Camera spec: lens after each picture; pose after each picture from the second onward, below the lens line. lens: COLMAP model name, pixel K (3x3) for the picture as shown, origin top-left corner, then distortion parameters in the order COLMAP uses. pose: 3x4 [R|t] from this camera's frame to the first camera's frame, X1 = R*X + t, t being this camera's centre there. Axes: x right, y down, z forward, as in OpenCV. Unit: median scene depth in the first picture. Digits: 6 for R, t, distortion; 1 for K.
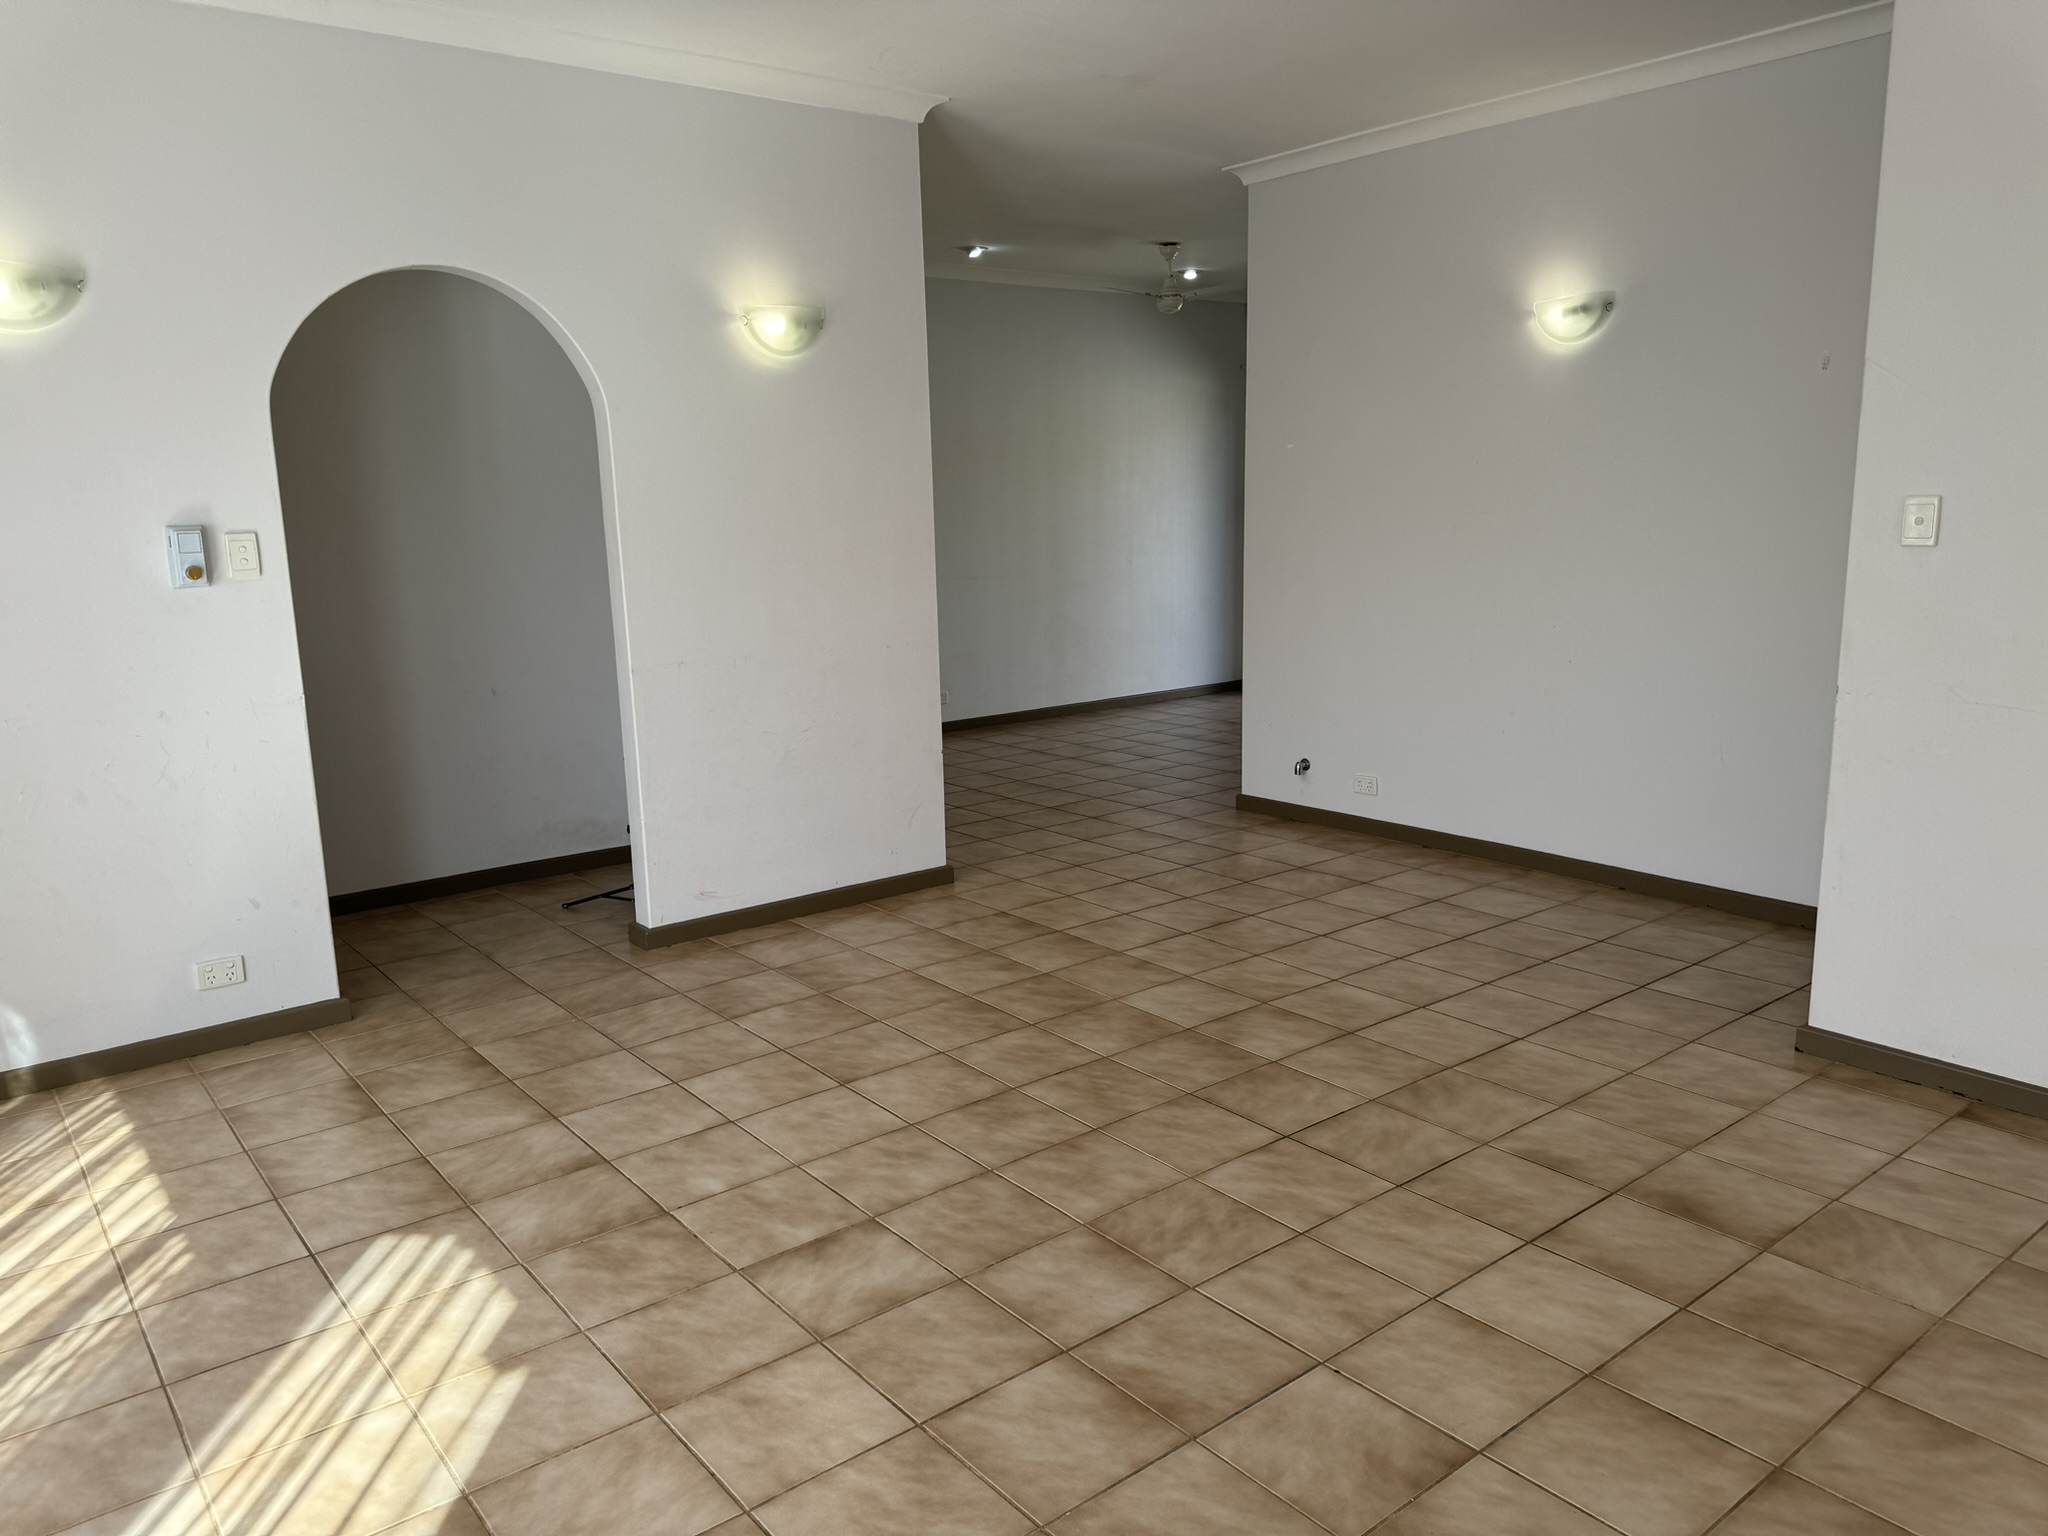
lens RADIAL K [[1435.3, 0, 1018.8], [0, 1435.3, 760.9], [0, 0, 1]] dist [0.111009, -0.129349]
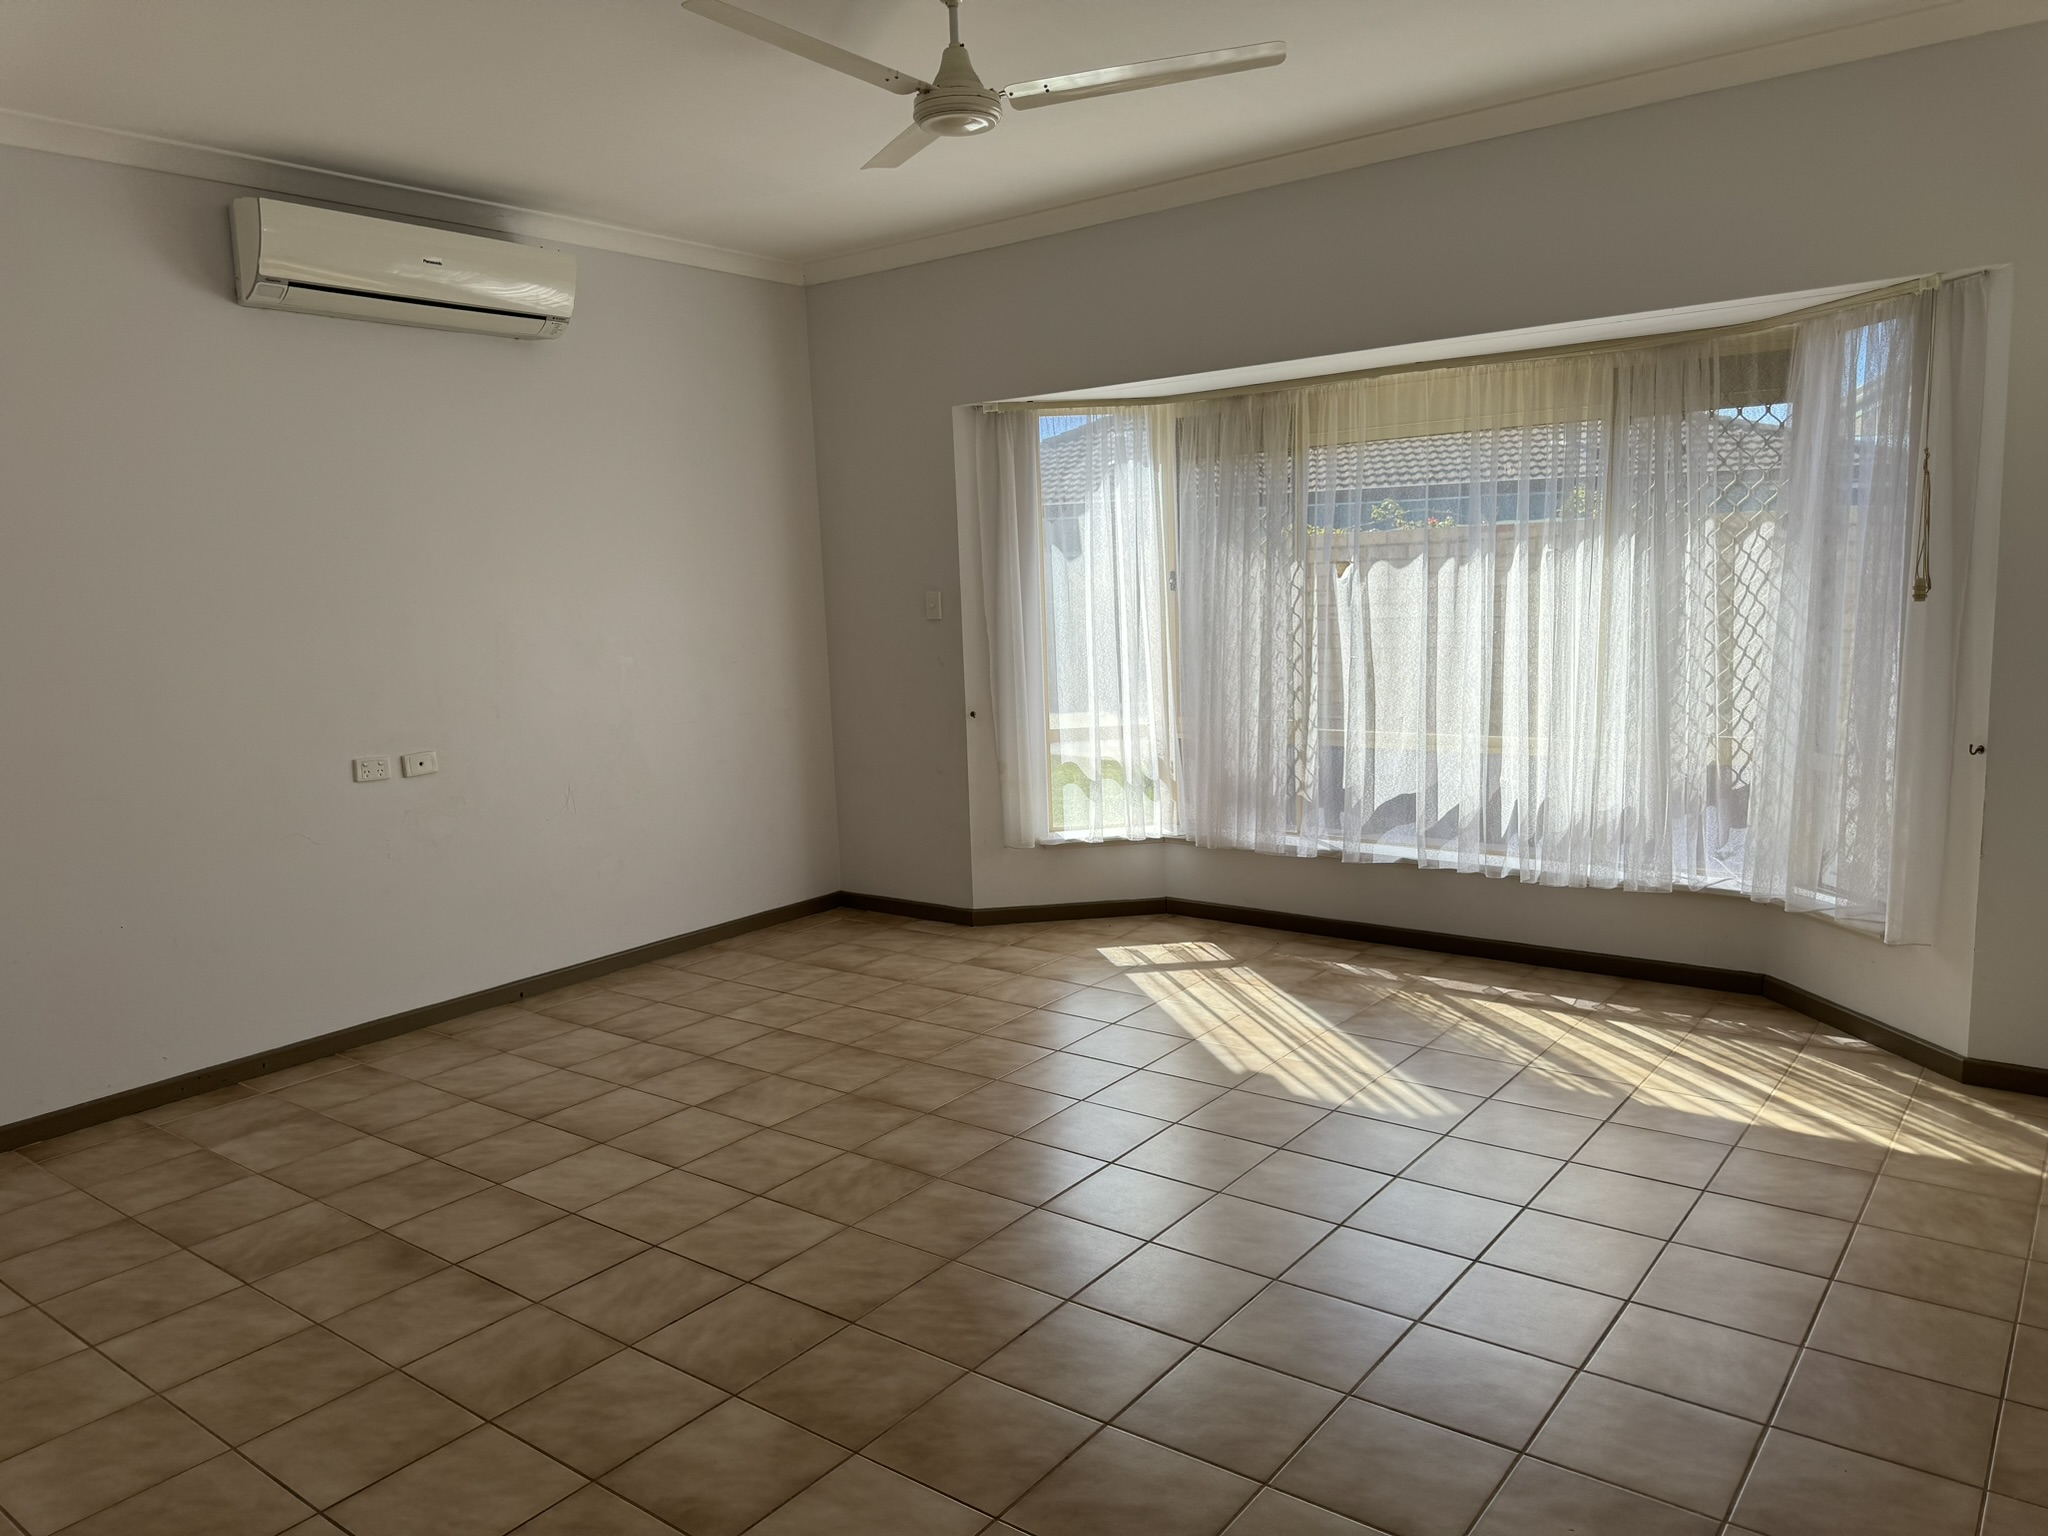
lens RADIAL K [[1435.3, 0, 1018.8], [0, 1435.3, 760.9], [0, 0, 1]] dist [0.111009, -0.129349]
pose [[-0.968689, 0.091261, -0.230894, 0.226980], [0.015781, 0.950744, 0.309576, -0.388796], [0.247773, 0.296239, -0.922416, 2.032210]]
